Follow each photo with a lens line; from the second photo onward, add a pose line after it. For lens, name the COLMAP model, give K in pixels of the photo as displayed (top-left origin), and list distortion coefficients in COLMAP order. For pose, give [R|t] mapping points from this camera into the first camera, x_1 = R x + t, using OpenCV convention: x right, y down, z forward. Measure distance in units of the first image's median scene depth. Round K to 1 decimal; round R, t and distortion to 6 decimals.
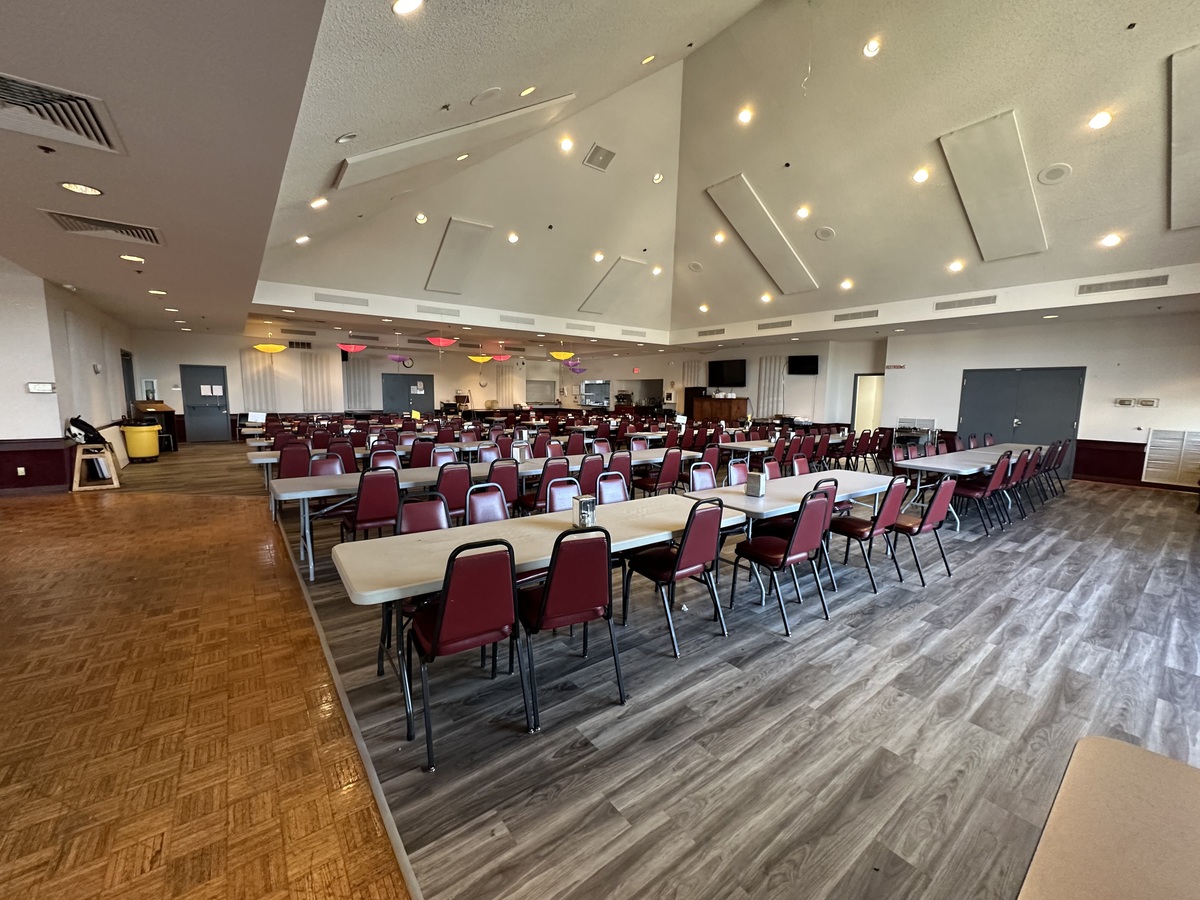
lens RADIAL K [[475.7, 0, 600.5], [0, 475.7, 454.7], [0, 0, 1]] dist [0.002016, 0.000290]
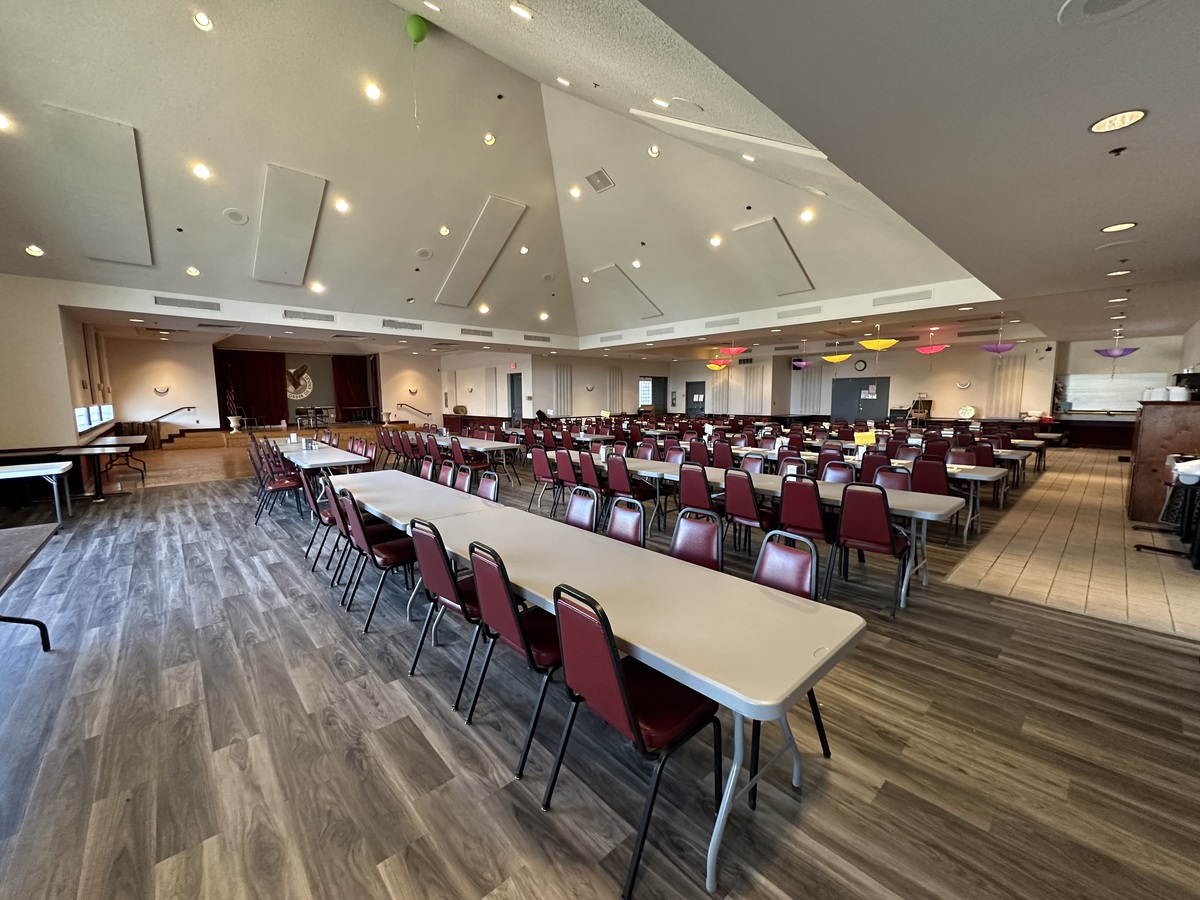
lens RADIAL K [[475.7, 0, 593.2], [0, 475.7, 451.9], [0, 0, 1]] dist [0.002016, 0.000290]
pose [[0.081471, 0.099340, -0.991713, 0.612394], [-0.120687, 0.988682, 0.089122, -0.056721], [0.989342, 0.112426, 0.092538, 0.513328]]
